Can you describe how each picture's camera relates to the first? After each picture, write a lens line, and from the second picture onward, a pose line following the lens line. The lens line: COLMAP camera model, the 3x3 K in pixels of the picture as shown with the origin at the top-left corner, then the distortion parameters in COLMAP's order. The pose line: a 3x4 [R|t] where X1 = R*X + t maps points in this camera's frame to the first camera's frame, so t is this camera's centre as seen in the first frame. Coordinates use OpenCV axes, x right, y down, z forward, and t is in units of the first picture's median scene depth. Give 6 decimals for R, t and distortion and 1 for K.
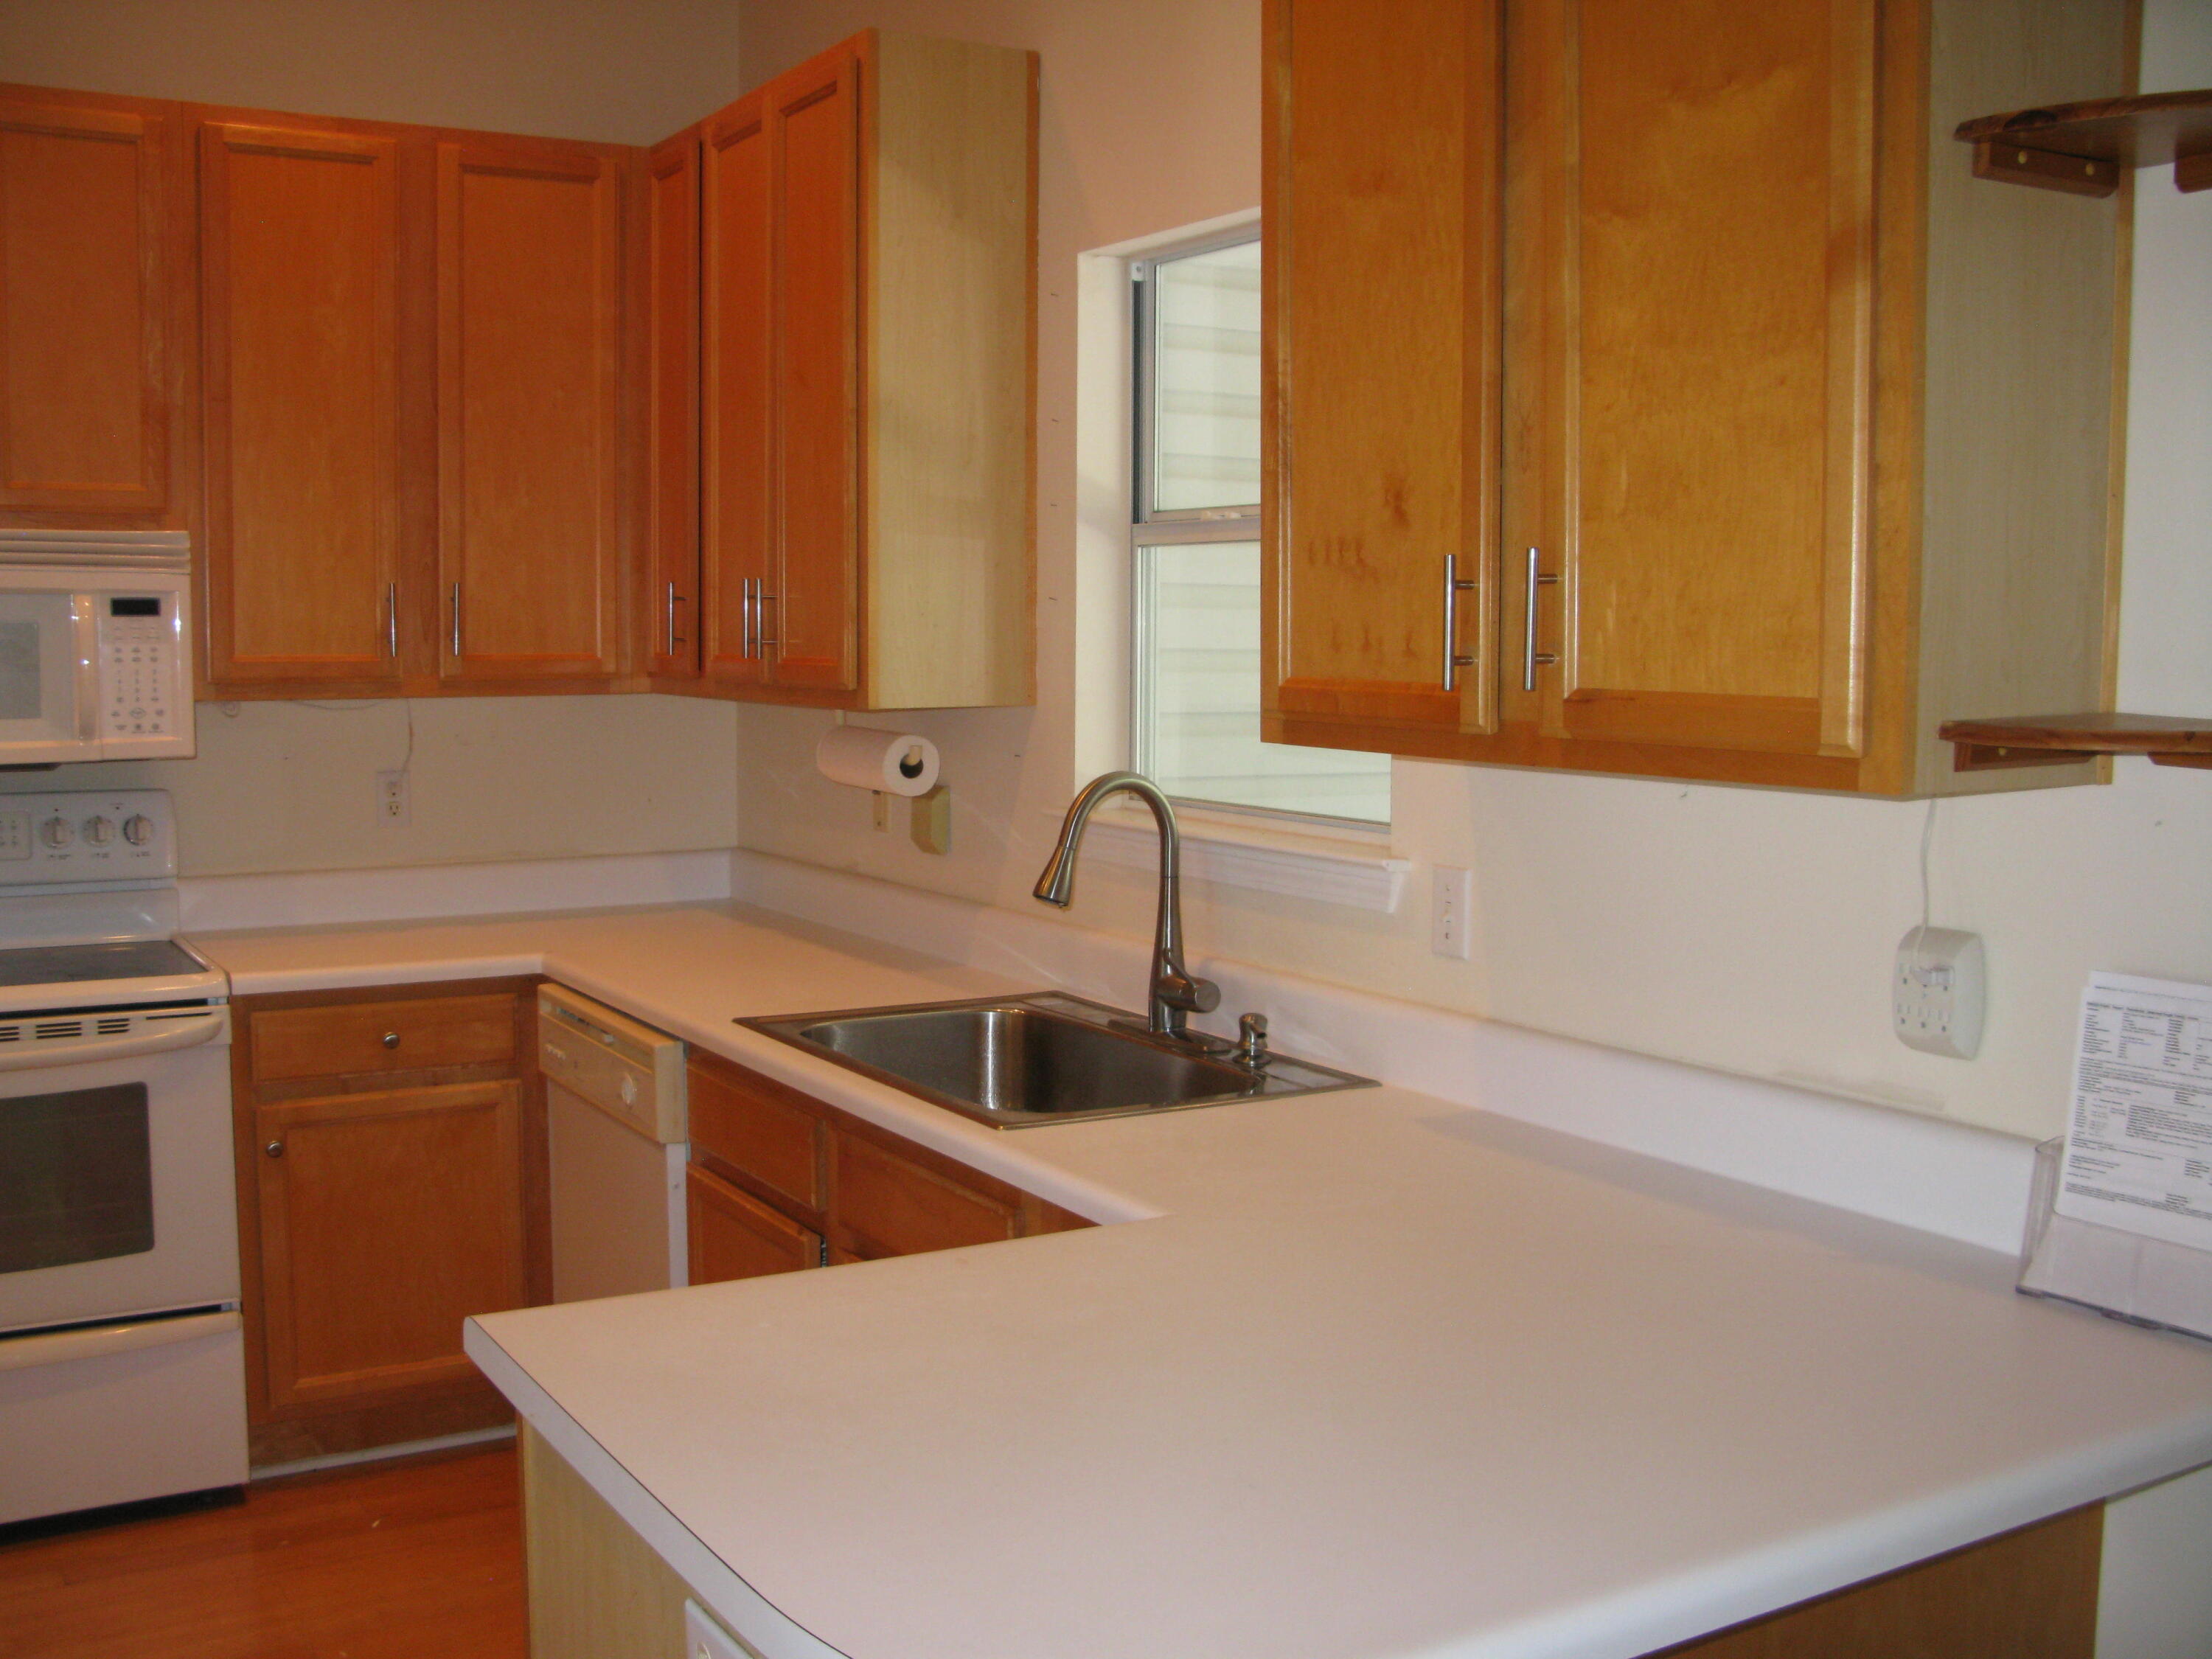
lens RADIAL K [[2216.5, 0, 1099.7], [0, 2216.5, 825.6], [0, 0, 1]] dist [-0.217654, 0.265614]
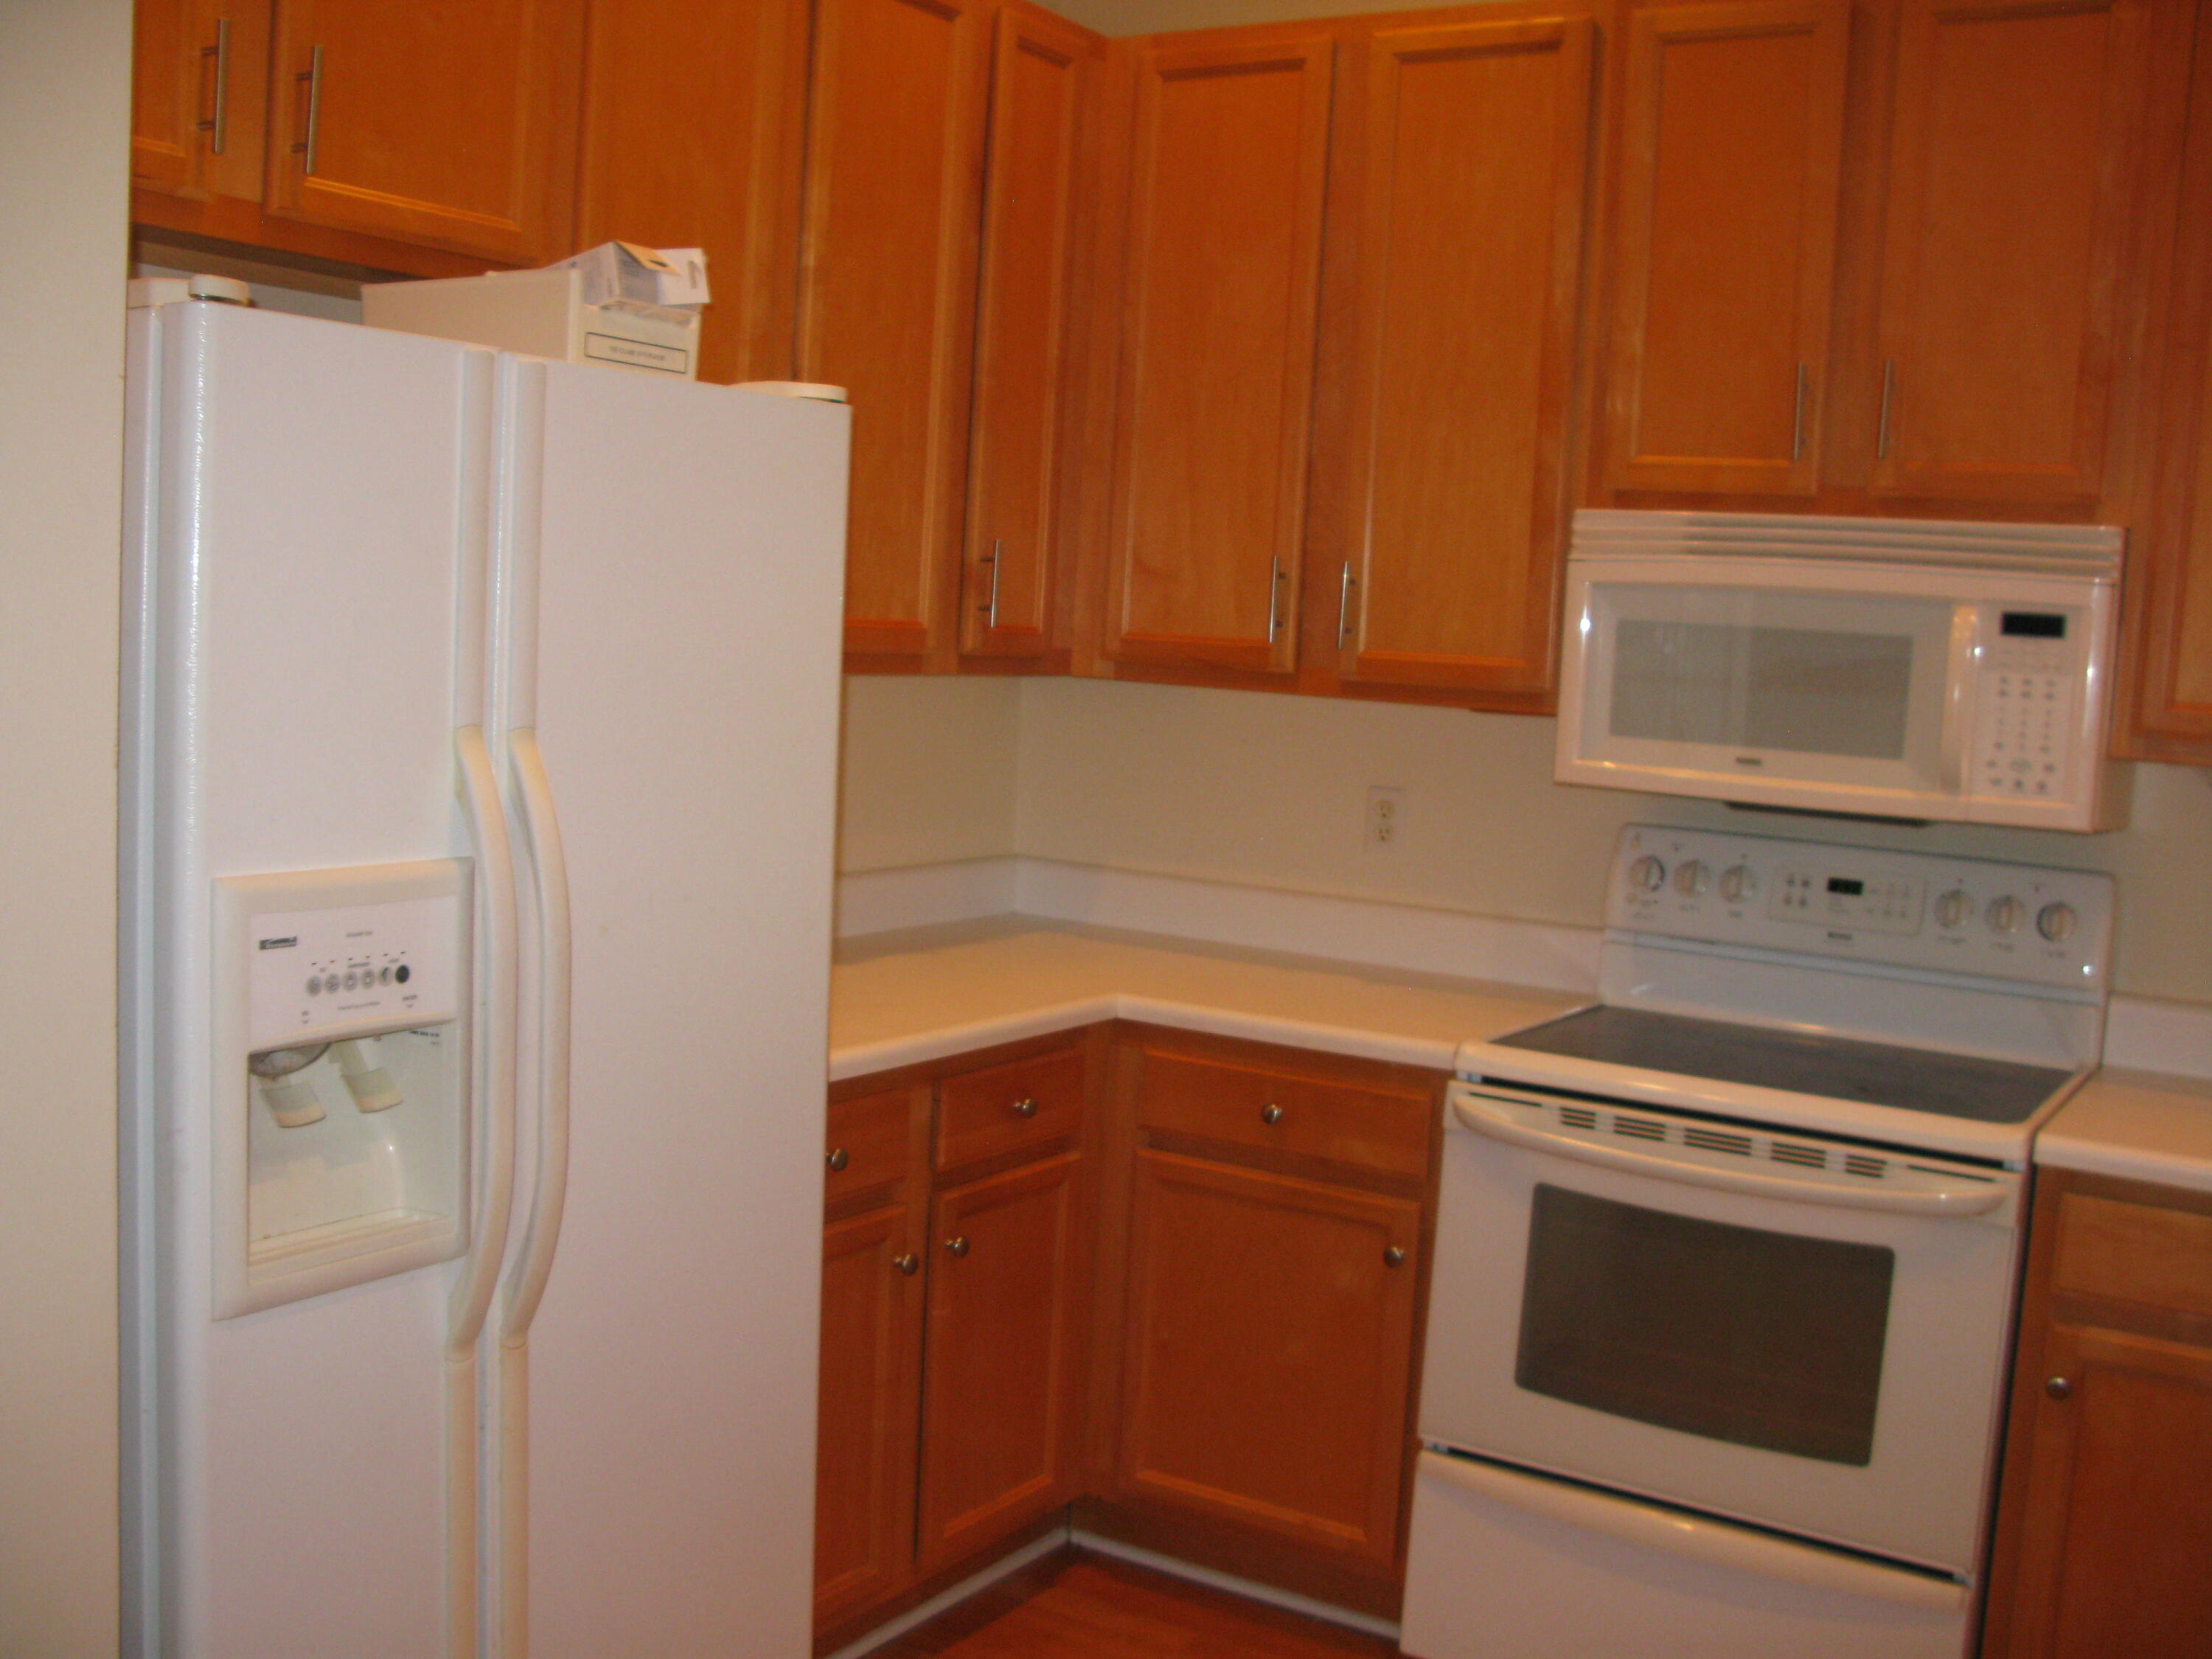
lens RADIAL K [[2216.5, 0, 1099.7], [0, 2216.5, 825.6], [0, 0, 1]] dist [-0.217654, 0.265614]
pose [[0.446323, 0.104141, -0.888791, 0.079484], [-0.134937, 0.989681, 0.048201, -0.024325], [0.884640, 0.098418, 0.455770, 0.371553]]
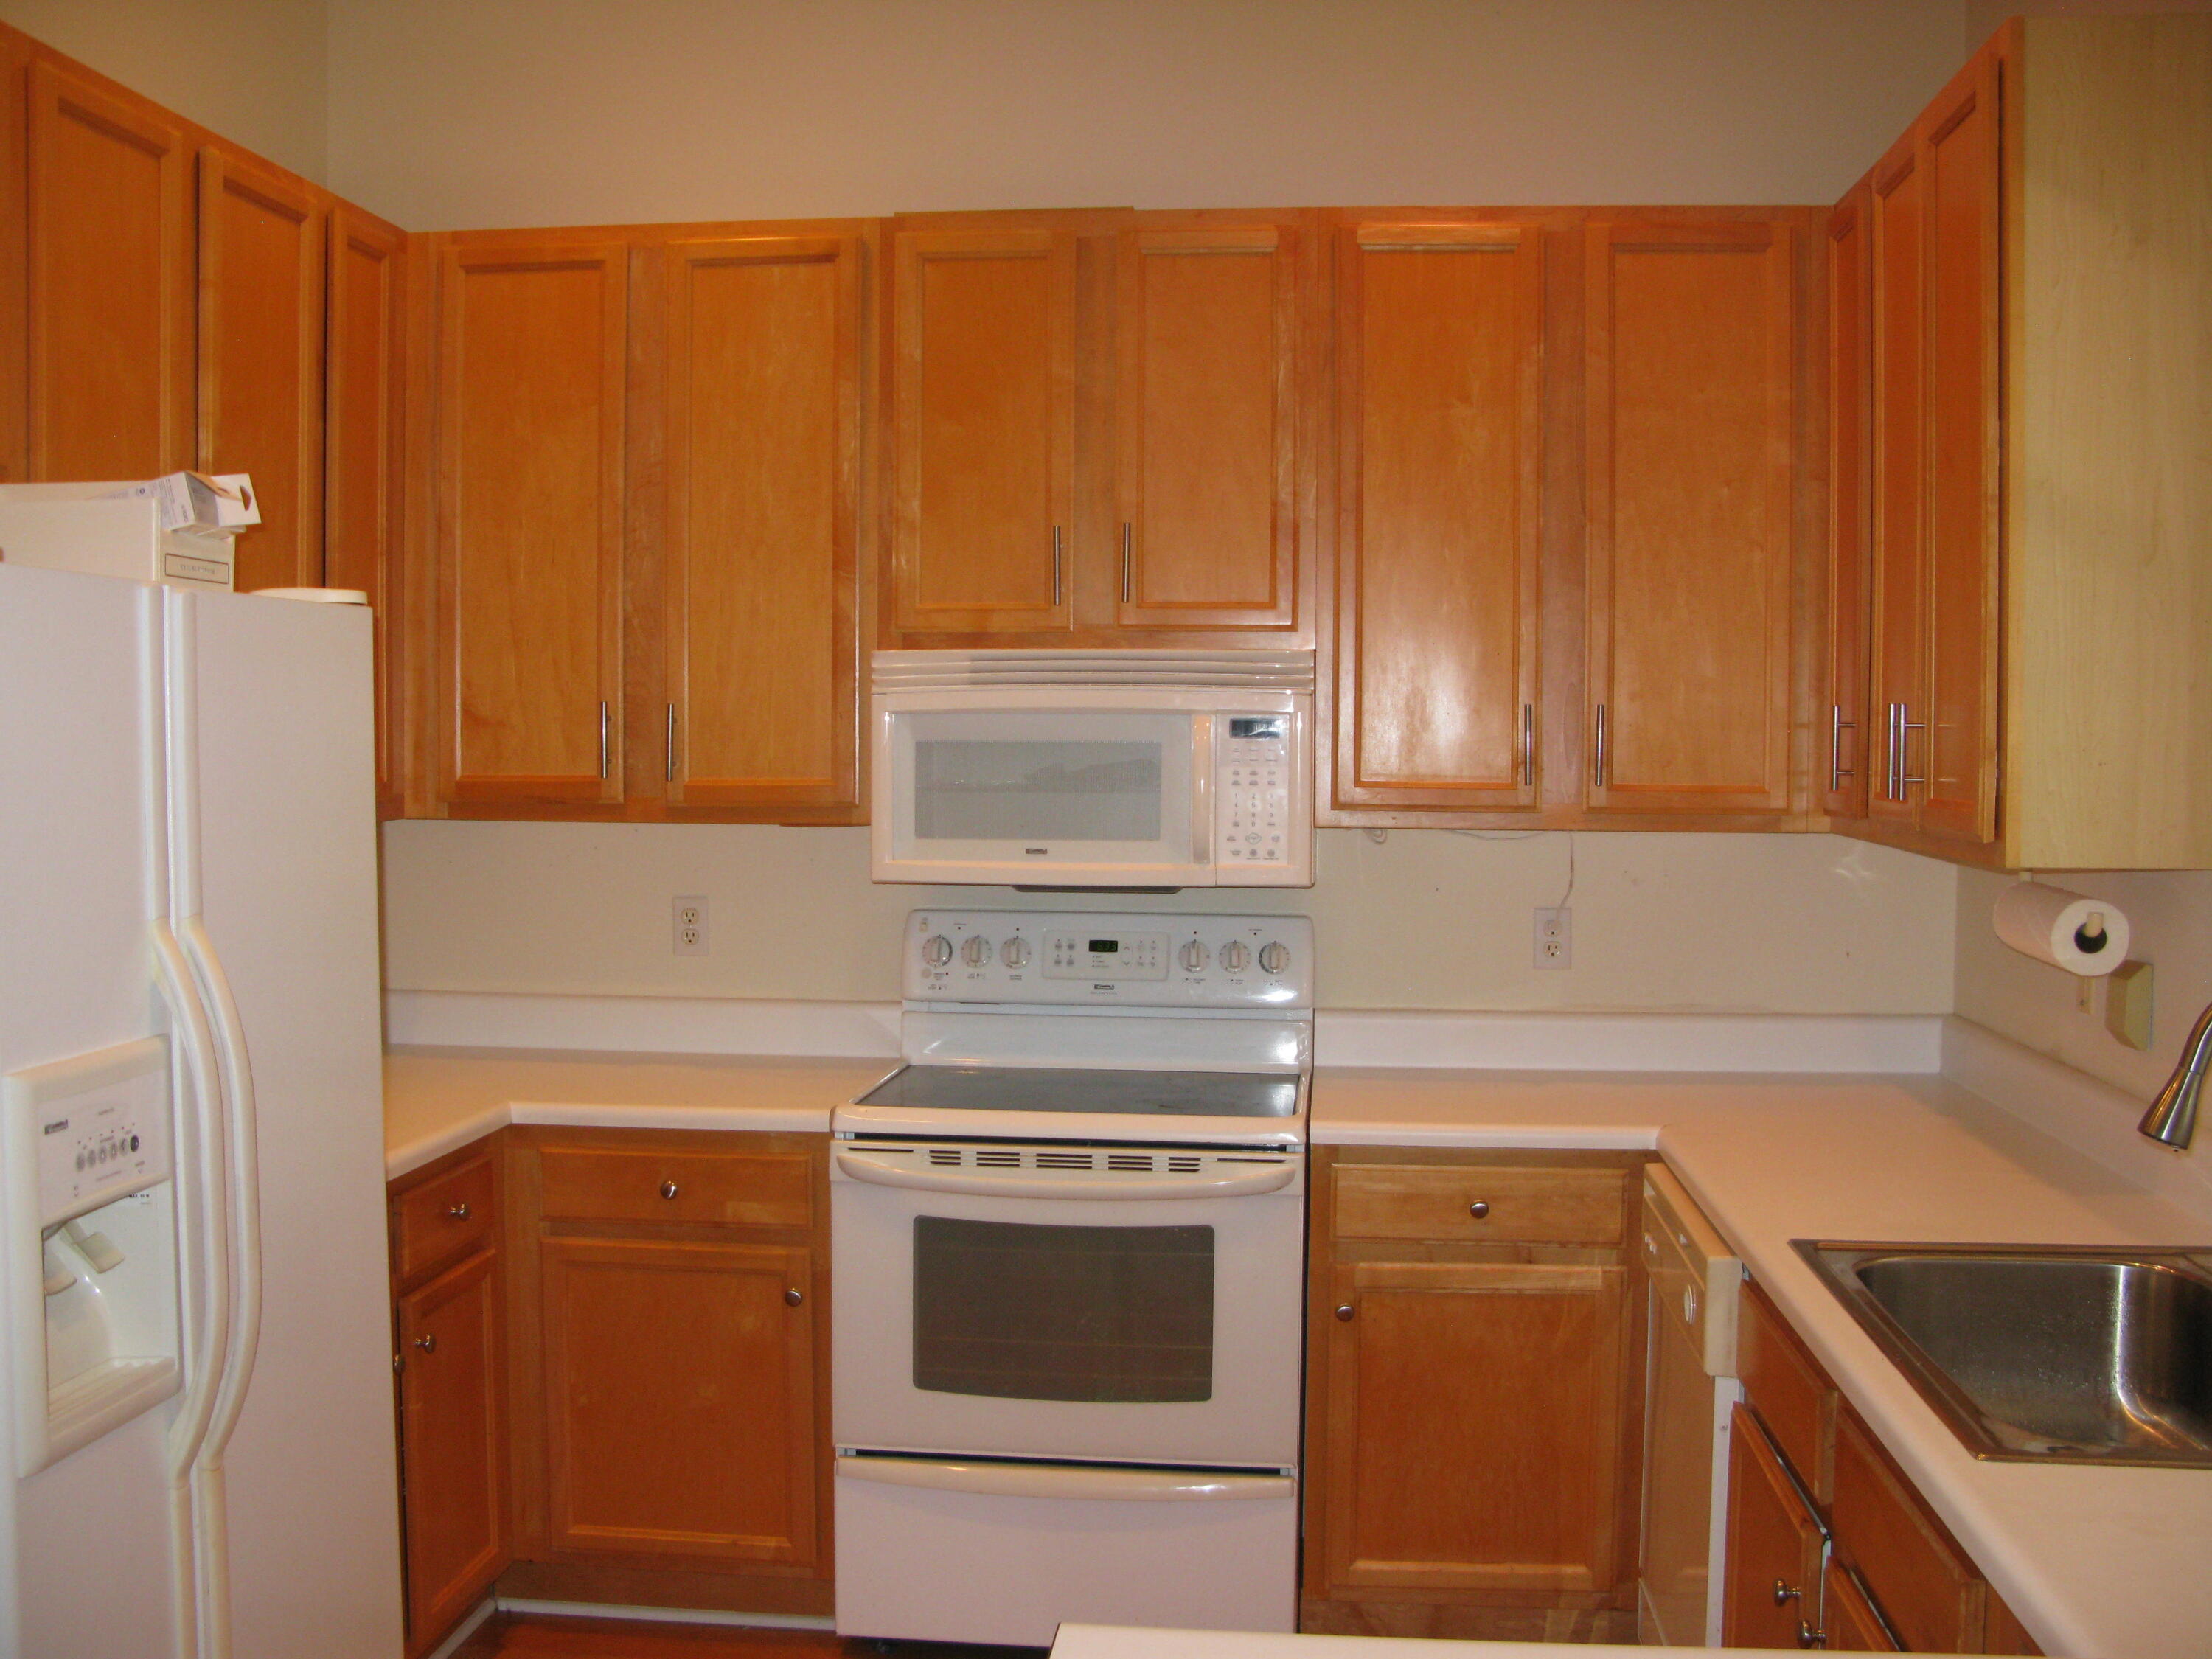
lens RADIAL K [[2216.5, 0, 1099.7], [0, 2216.5, 825.6], [0, 0, 1]] dist [-0.217654, 0.265614]
pose [[0.795420, 0.025369, -0.605527, 0.097284], [-0.055850, 0.997940, -0.031555, -0.023078], [0.603480, 0.058918, 0.795199, 0.168104]]
